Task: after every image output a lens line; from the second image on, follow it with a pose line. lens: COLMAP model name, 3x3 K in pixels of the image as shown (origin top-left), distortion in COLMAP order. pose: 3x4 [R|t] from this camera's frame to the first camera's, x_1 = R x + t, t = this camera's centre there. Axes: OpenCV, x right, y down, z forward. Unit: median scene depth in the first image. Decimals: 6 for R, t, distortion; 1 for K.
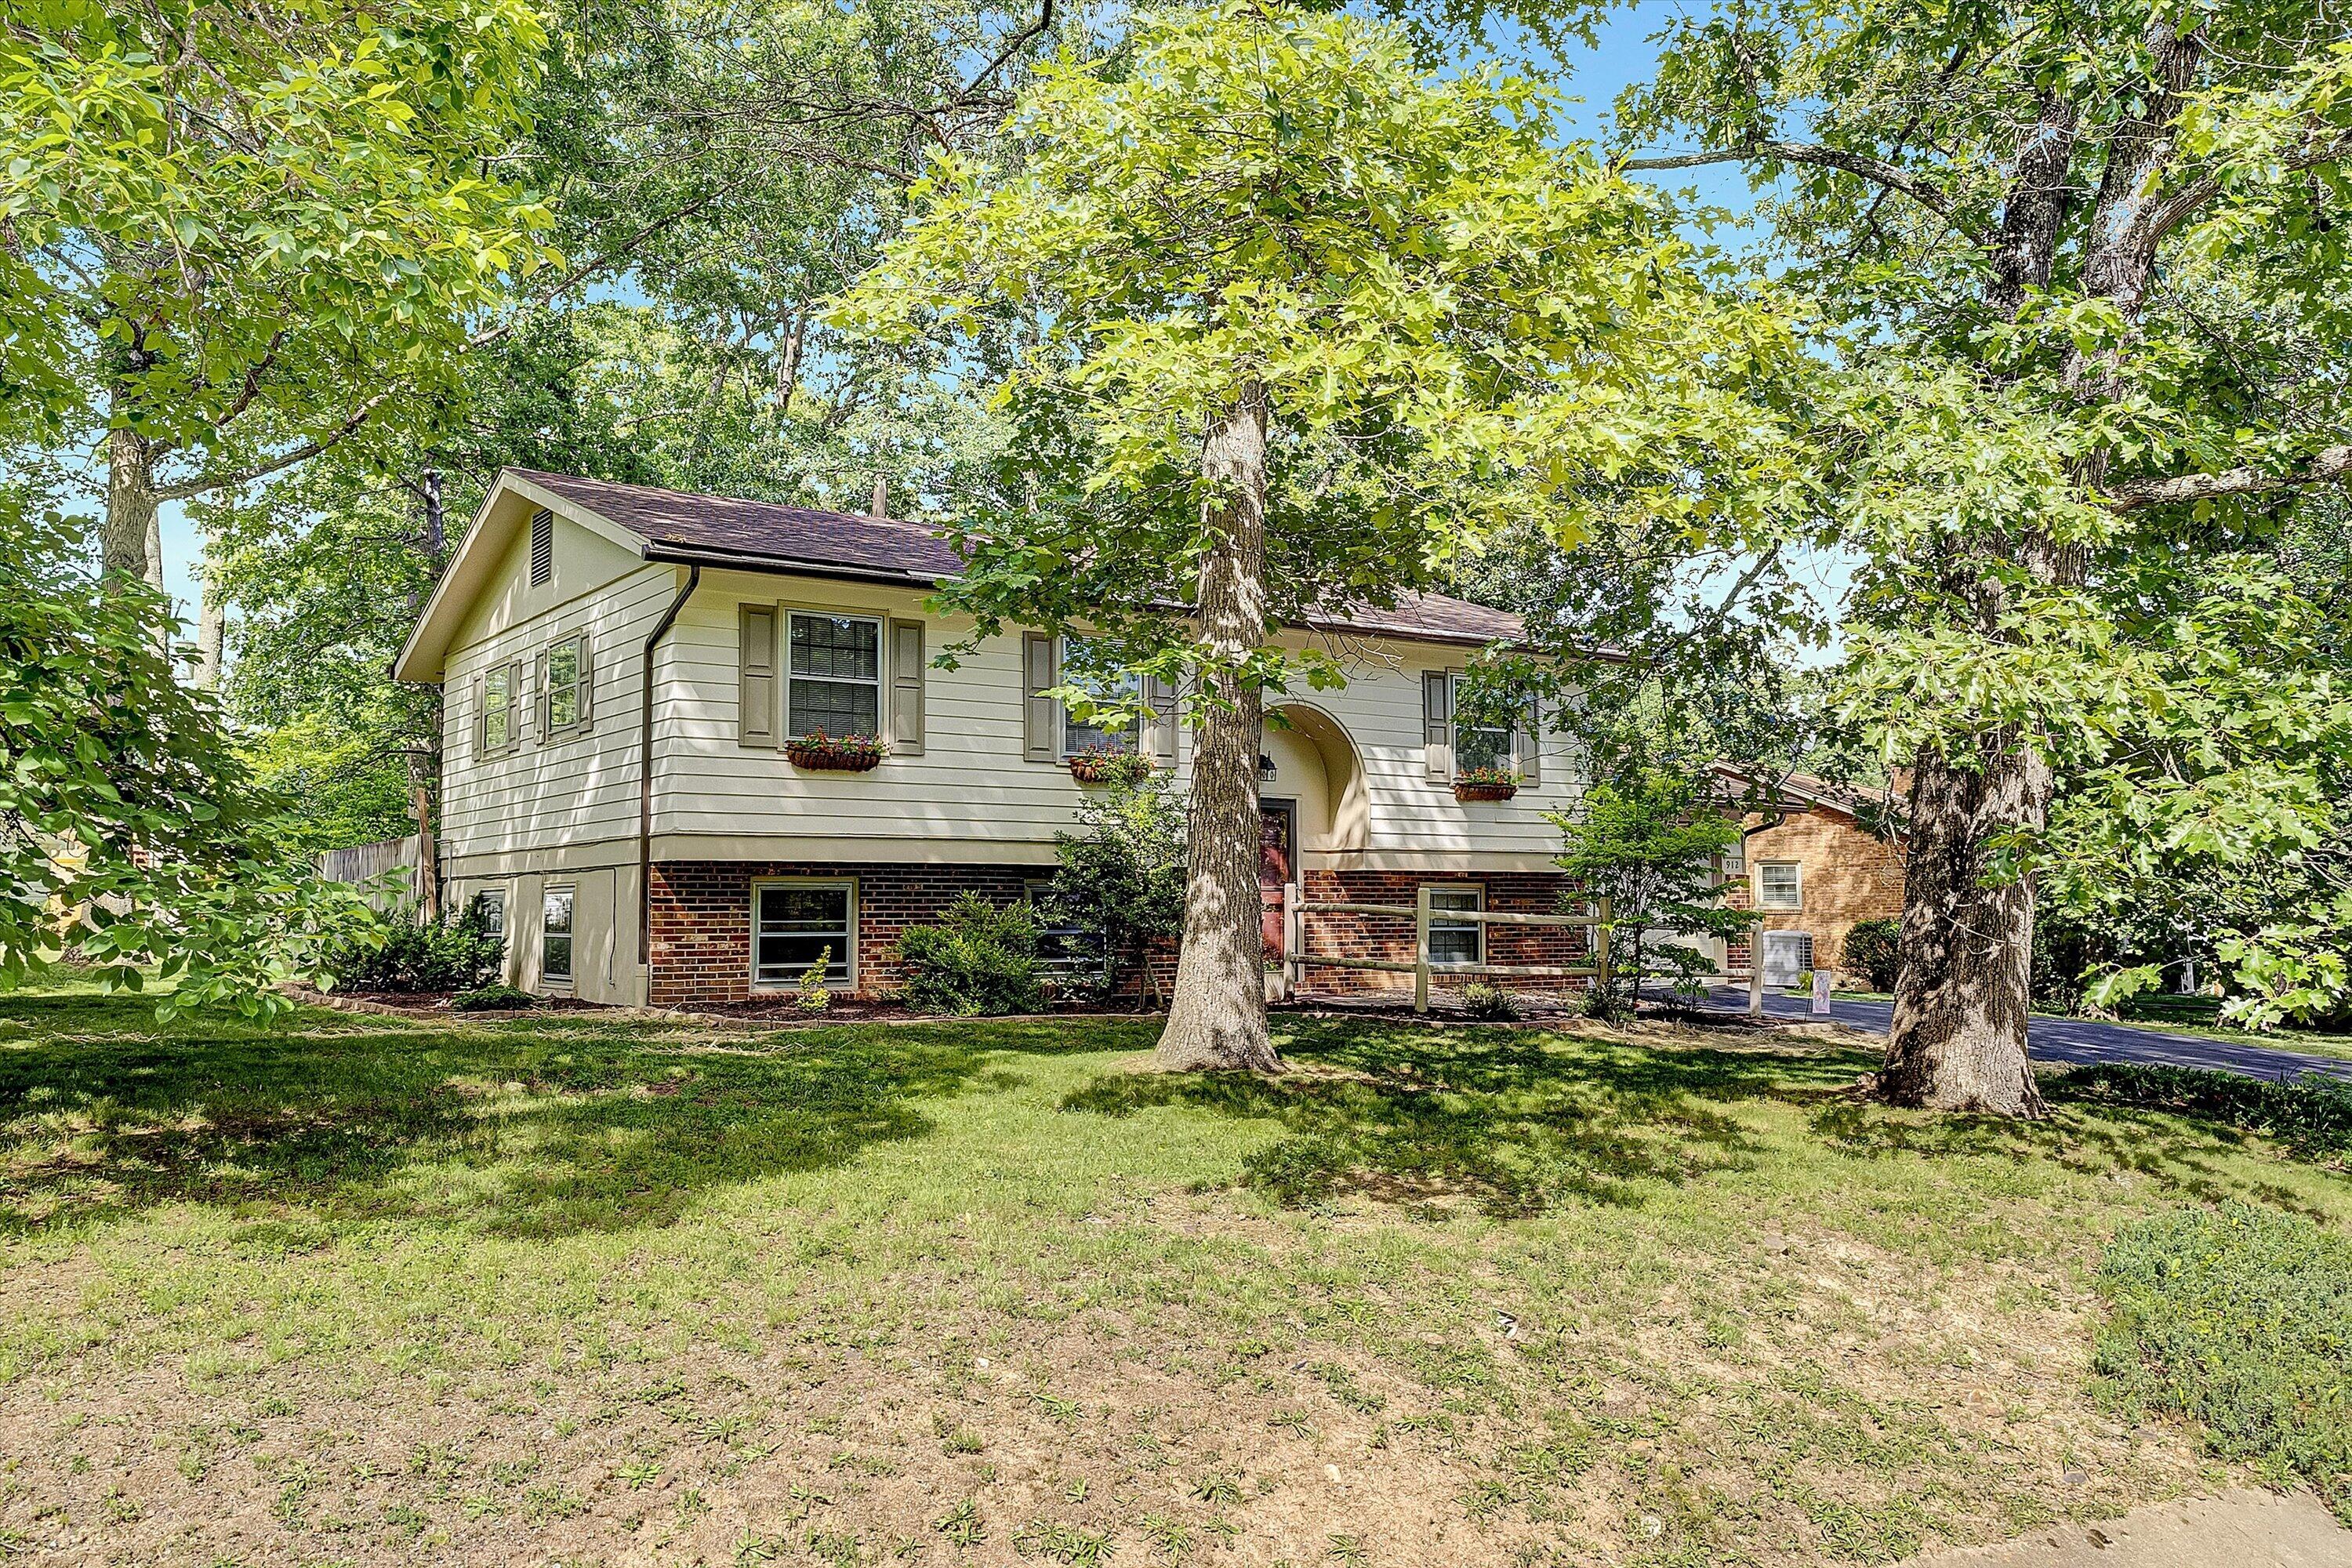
lens RADIAL K [[1895.7, 0, 1177.8], [0, 1895.7, 786.3], [0, 0, 1]] dist [0.002539, 0.001594]
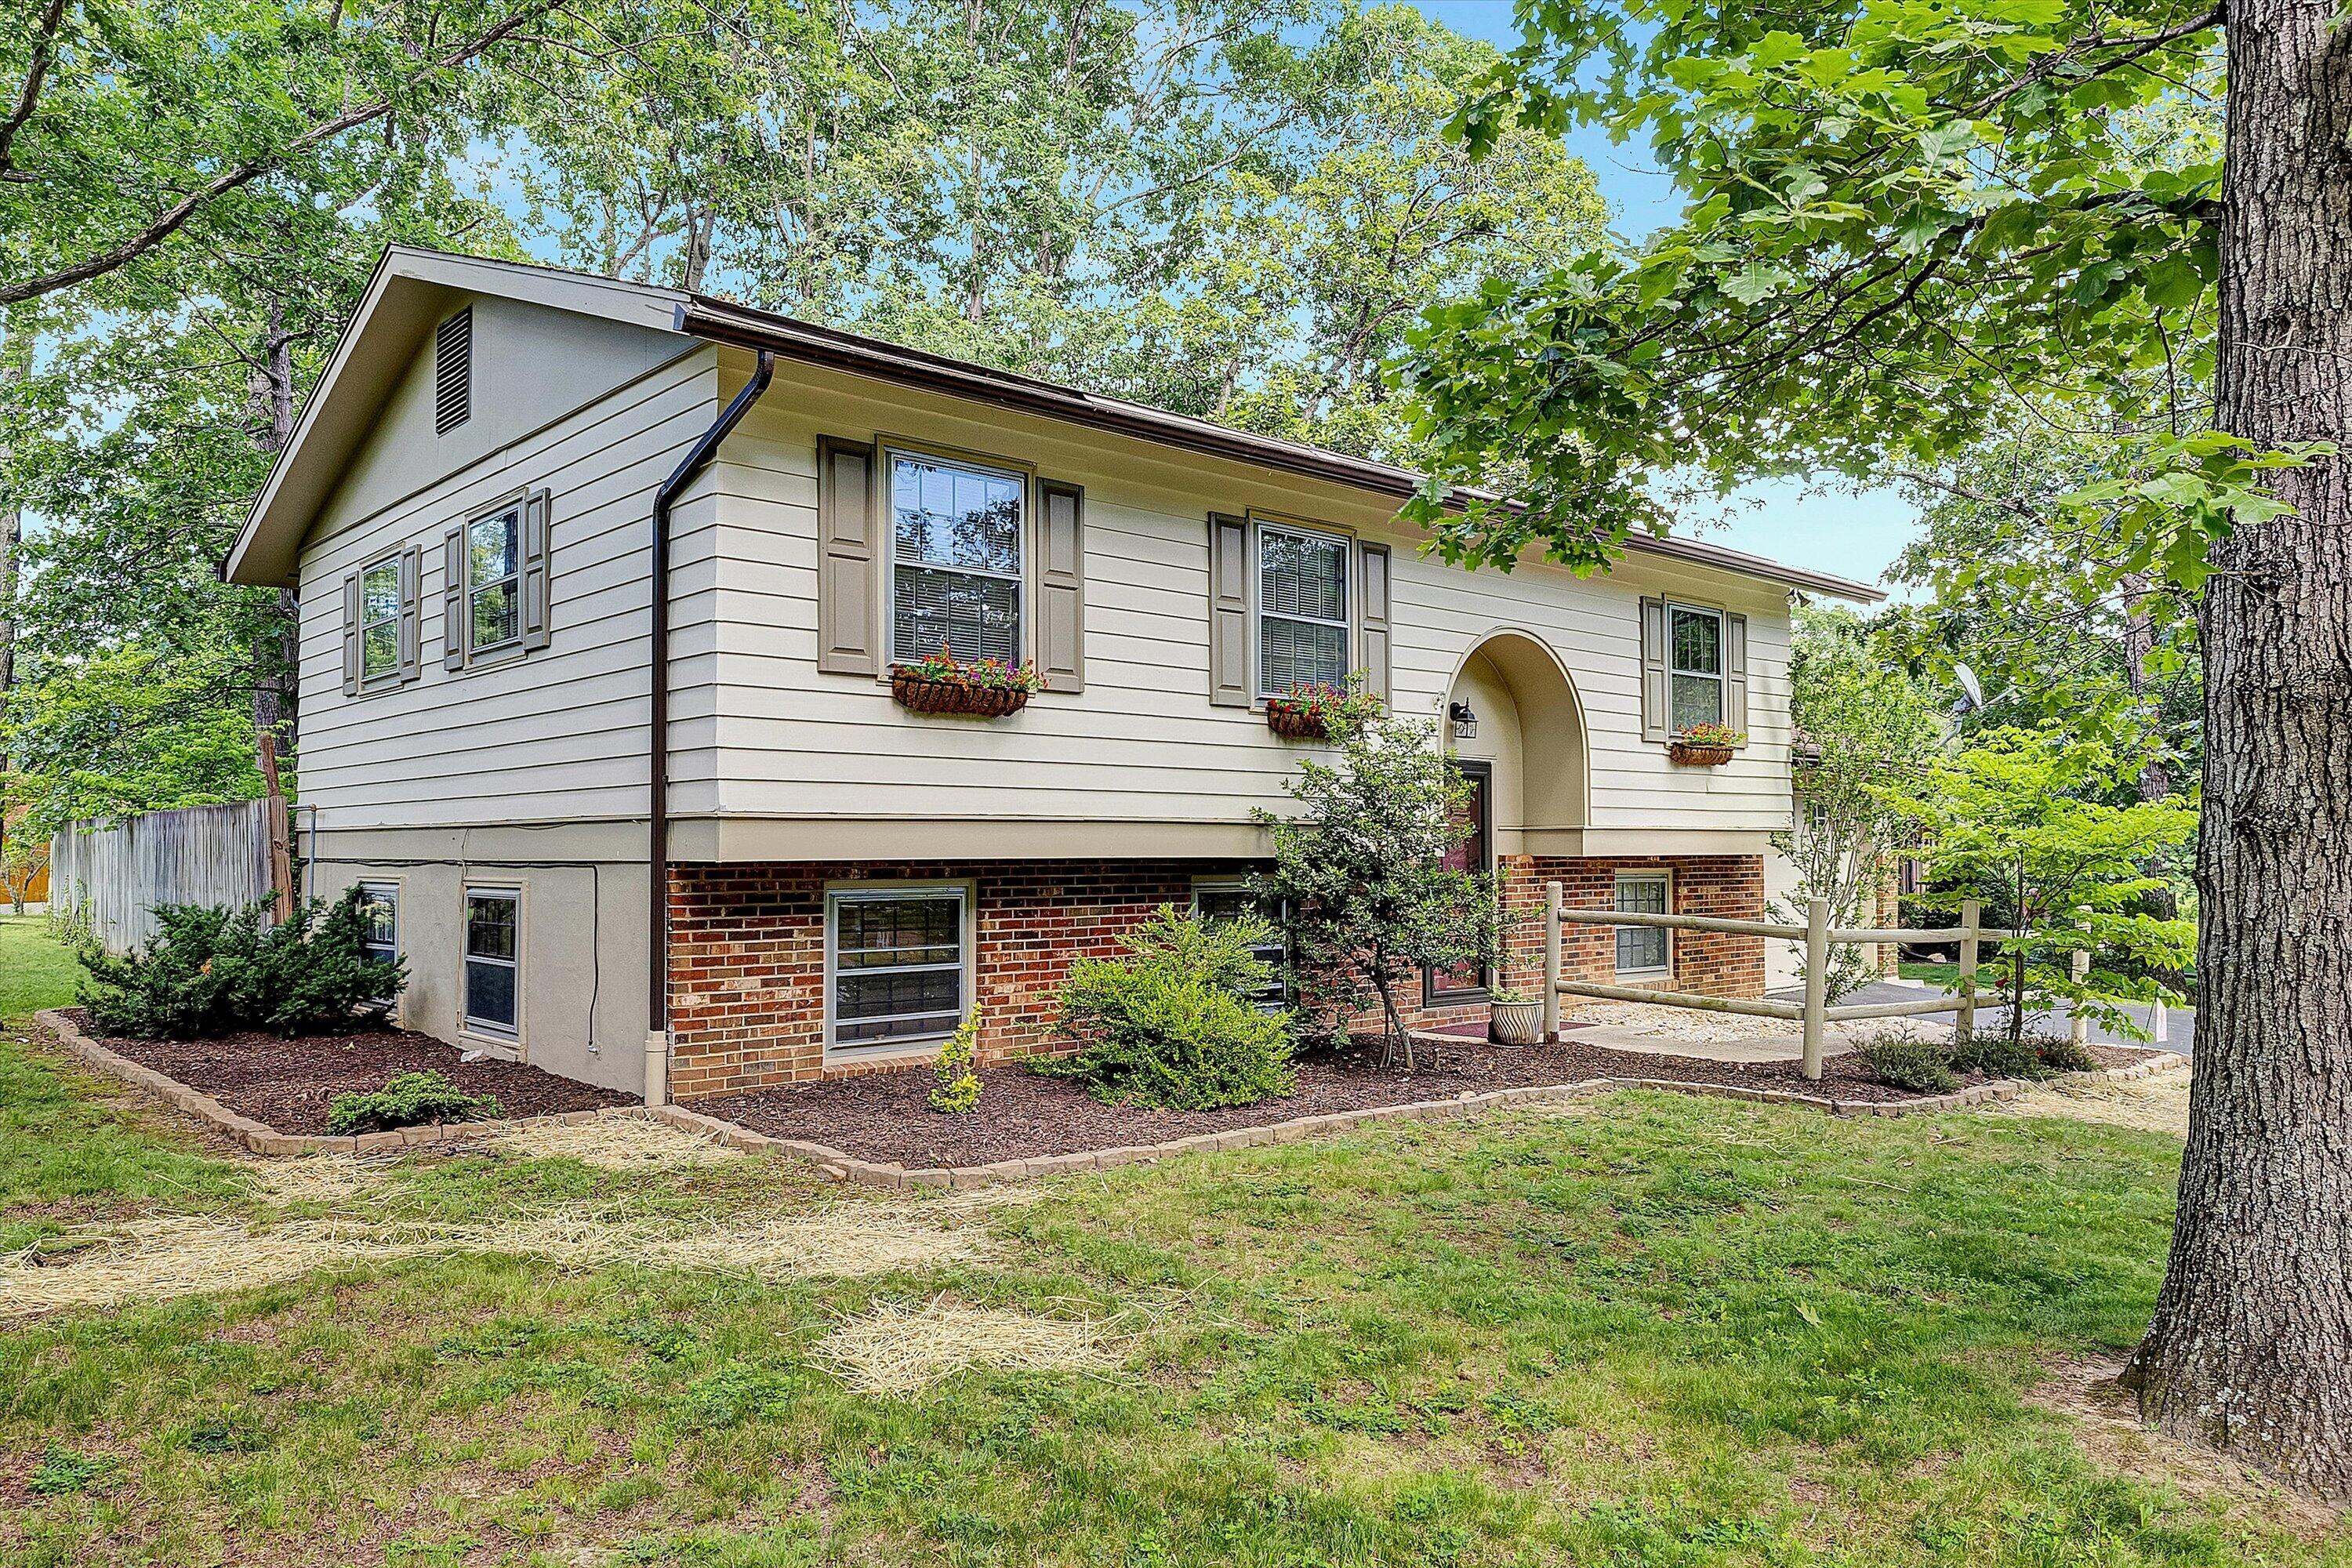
lens RADIAL K [[1588.0, 0, 1166.5], [0, 1588.0, 820.6], [0, 0, 1]] dist [-0.004181, -0.002673]
pose [[0.991160, 0.005056, 0.132573, -0.179916], [-0.011875, 0.998644, 0.050696, -0.000688], [-0.132136, -0.051823, 0.989876, 0.457727]]
